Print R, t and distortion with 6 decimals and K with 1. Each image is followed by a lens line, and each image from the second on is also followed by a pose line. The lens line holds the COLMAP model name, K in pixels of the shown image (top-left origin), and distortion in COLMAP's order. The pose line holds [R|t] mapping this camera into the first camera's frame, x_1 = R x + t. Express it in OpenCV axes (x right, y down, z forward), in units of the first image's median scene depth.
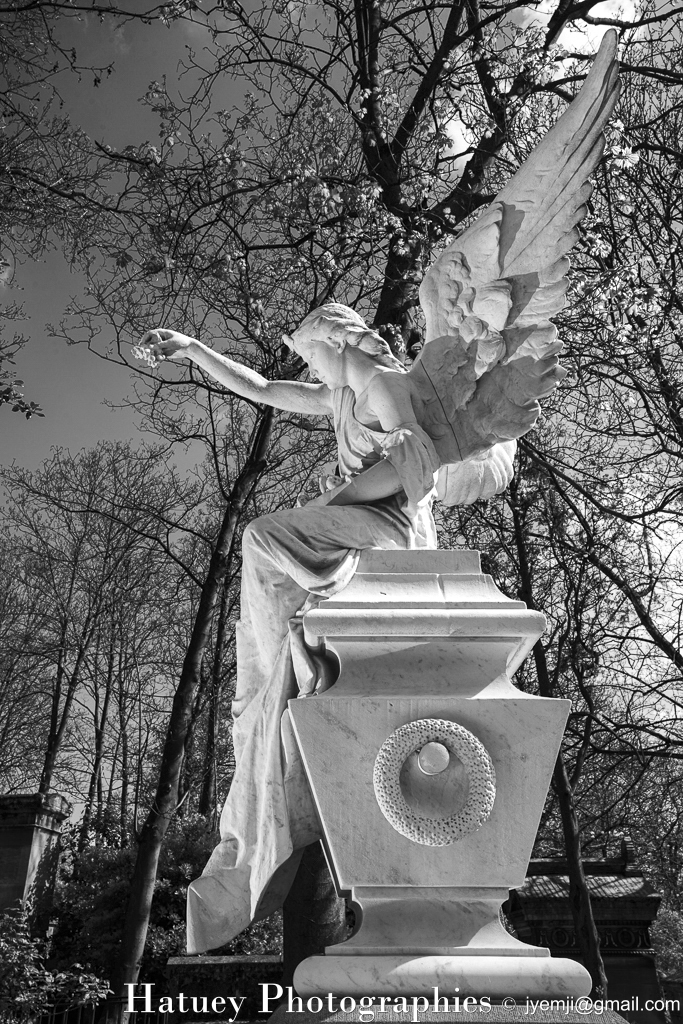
lens RADIAL K [[893.2, 0, 331.0], [0, 893.2, 505.8], [0, 0, 1]] dist [0.022788, 0.015301]
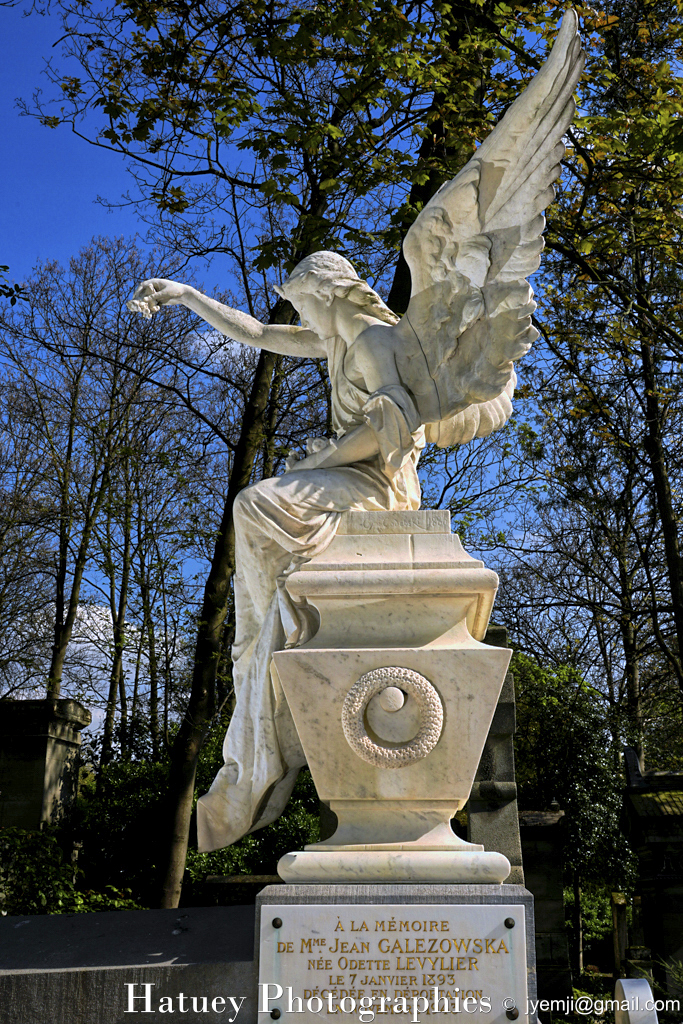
lens RADIAL K [[1214.1, 0, 347.5], [0, 1214.1, 514.0], [0, 0, 1]] dist [0.031721, 0.000000]
pose [[0.998164, -0.017231, -0.058065, 0.114366], [0.026609, 0.985965, 0.164817, -0.174832], [0.054410, -0.166059, 0.984614, -0.424799]]
